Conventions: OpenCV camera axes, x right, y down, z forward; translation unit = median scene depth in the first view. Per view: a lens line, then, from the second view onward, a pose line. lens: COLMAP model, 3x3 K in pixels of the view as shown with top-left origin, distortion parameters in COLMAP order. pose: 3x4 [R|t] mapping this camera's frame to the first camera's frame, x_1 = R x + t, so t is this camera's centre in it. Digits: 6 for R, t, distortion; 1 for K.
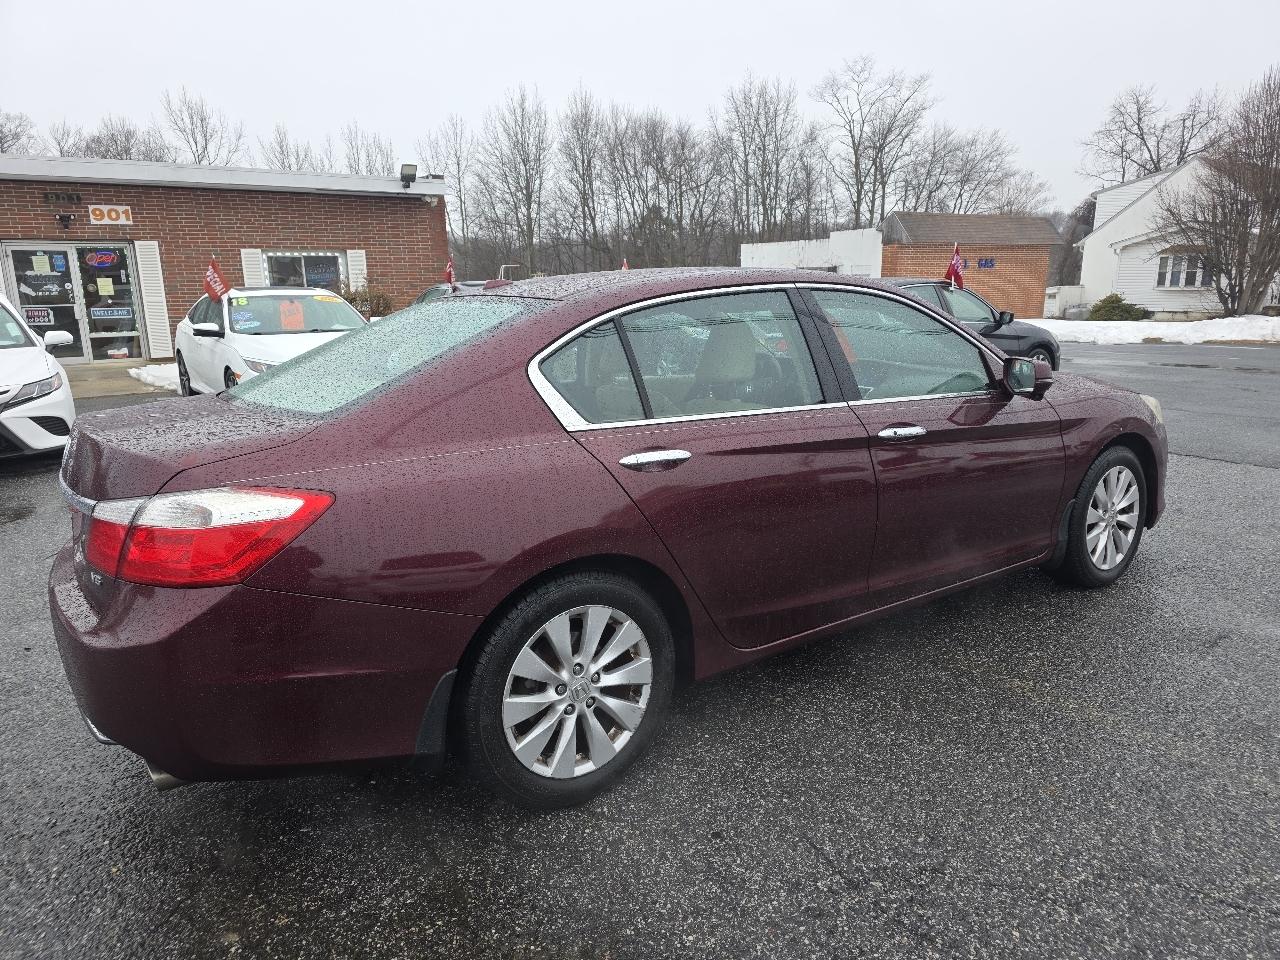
lens RADIAL K [[862.8, 0, 644.7], [0, 862.8, 475.4], [0, 0, 1]] dist [0.057763, -0.044687]
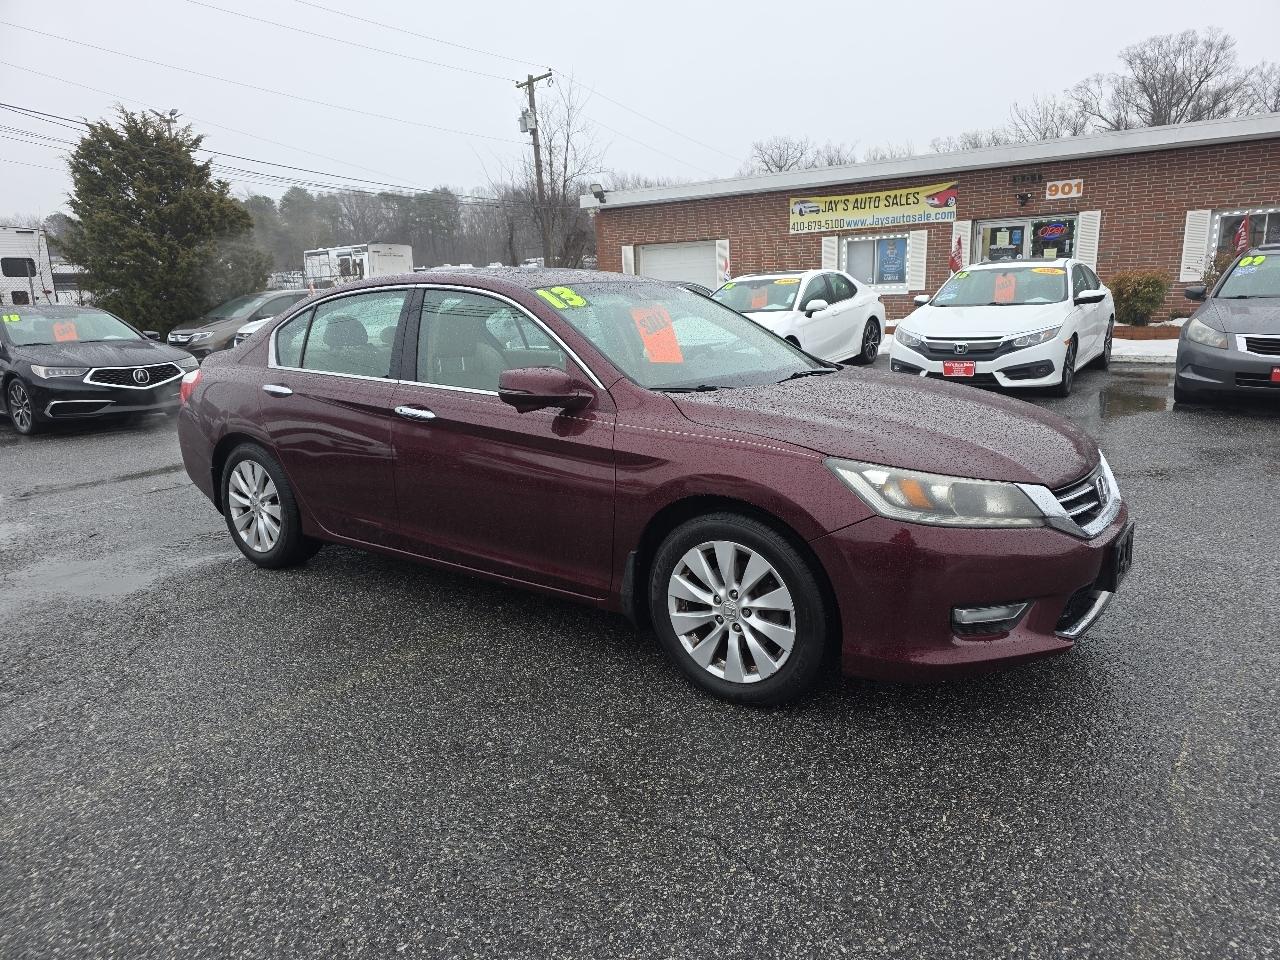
lens RADIAL K [[862.8, 0, 646.5], [0, 862.8, 490.5], [0, 0, 1]] dist [0.057763, -0.044687]
pose [[0.311750, 0.231958, -0.921416, 0.571396], [-0.175356, 0.967132, 0.184137, -0.083166], [0.933843, 0.104172, 0.342179, 0.340448]]
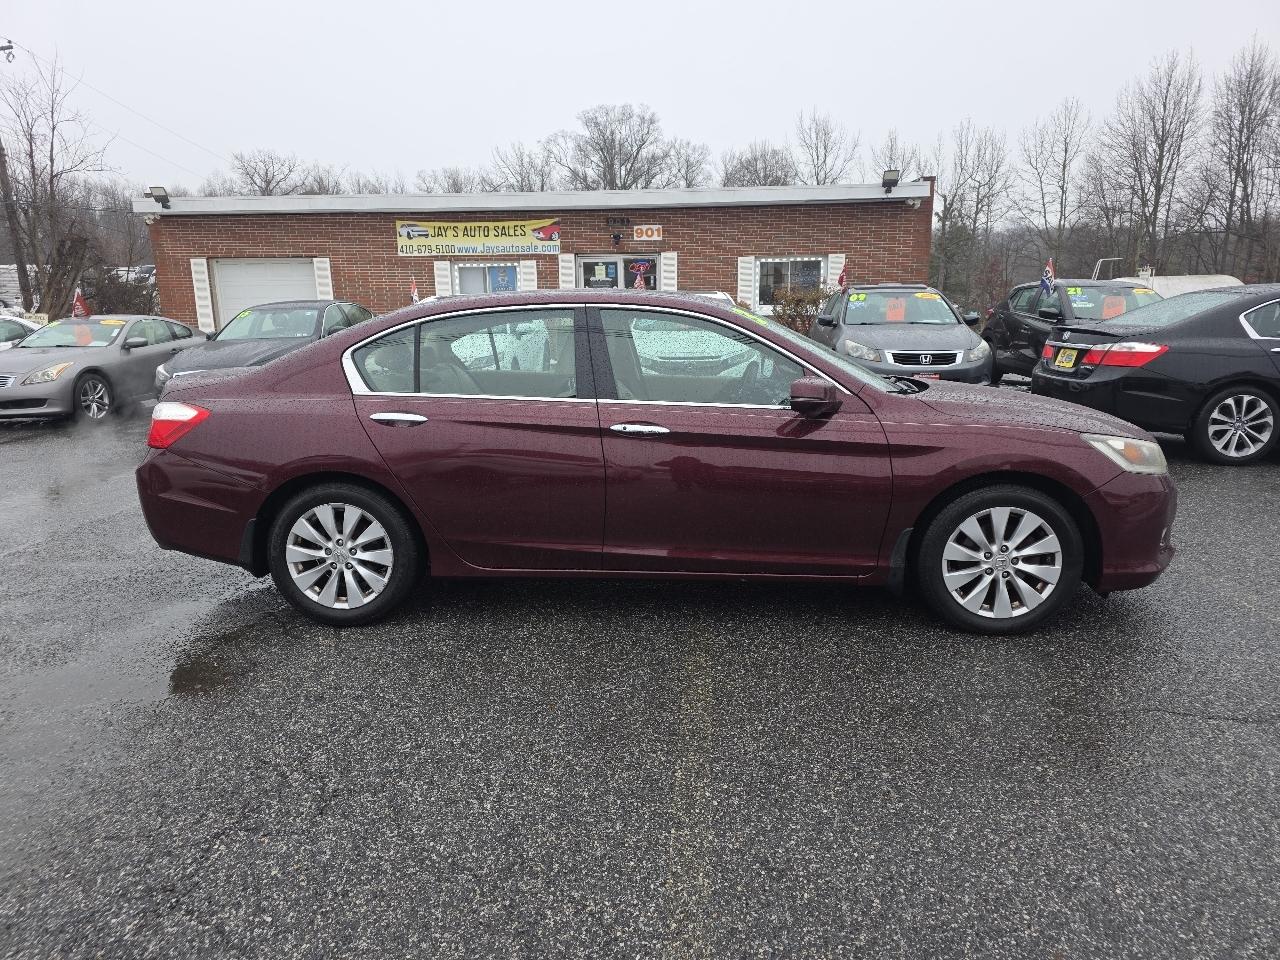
lens RADIAL K [[862.8, 0, 633.8], [0, 862.8, 483.5], [0, 0, 1]] dist [0.057763, -0.044687]
pose [[0.769508, 0.147255, -0.621429, 0.395547], [-0.139376, 0.988321, 0.061608, -0.017847], [0.623243, 0.039204, 0.781045, 0.022989]]
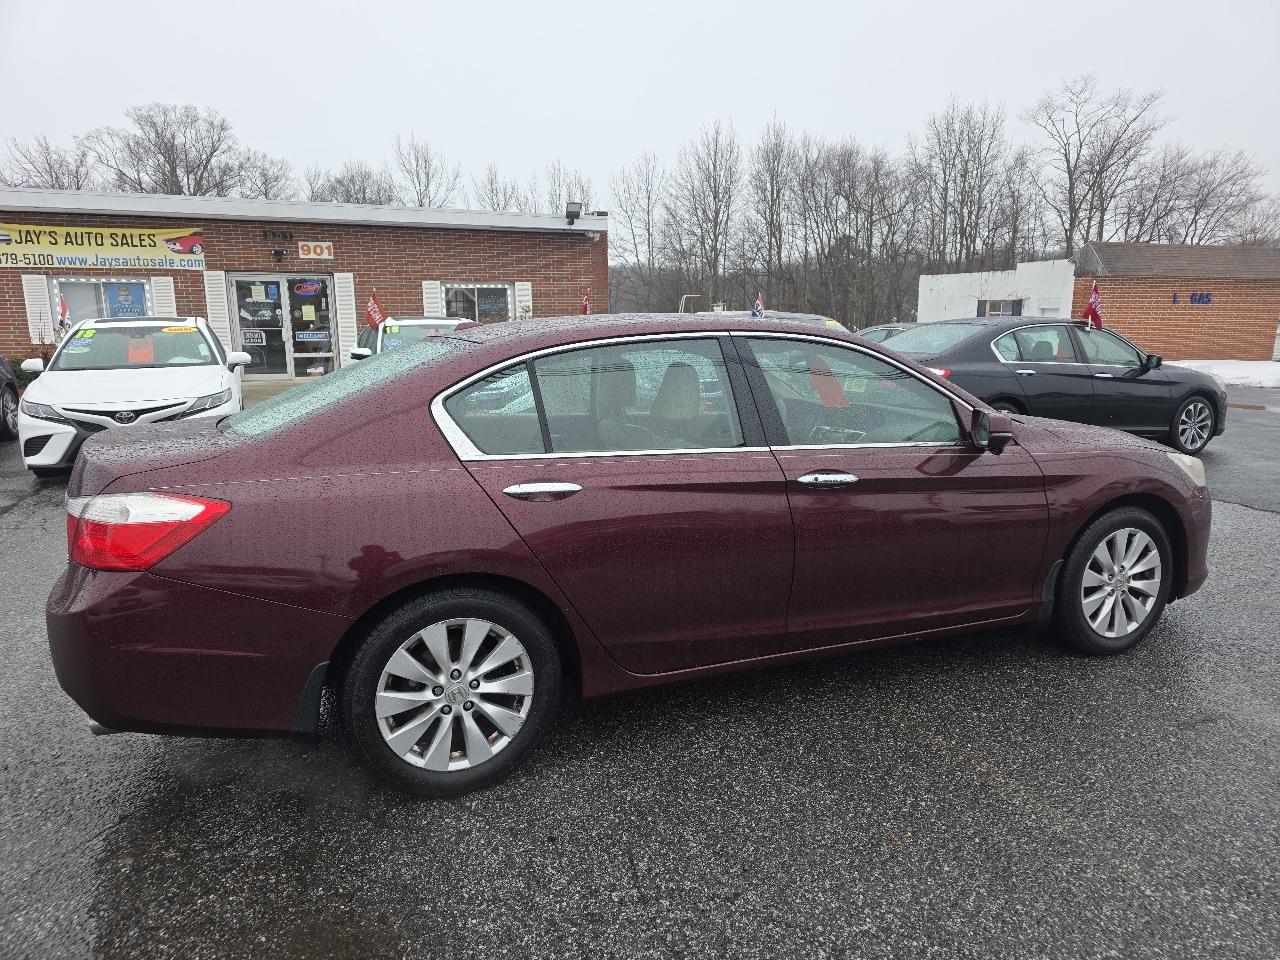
lens RADIAL K [[862.8, 0, 643.5], [0, 862.8, 485.5], [0, 0, 1]] dist [0.057763, -0.044687]
pose [[0.975740, 0.057604, -0.211219, 0.113336], [-0.061968, 0.997979, -0.014097, -0.005401], [0.209980, 0.026844, 0.977337, -0.014011]]
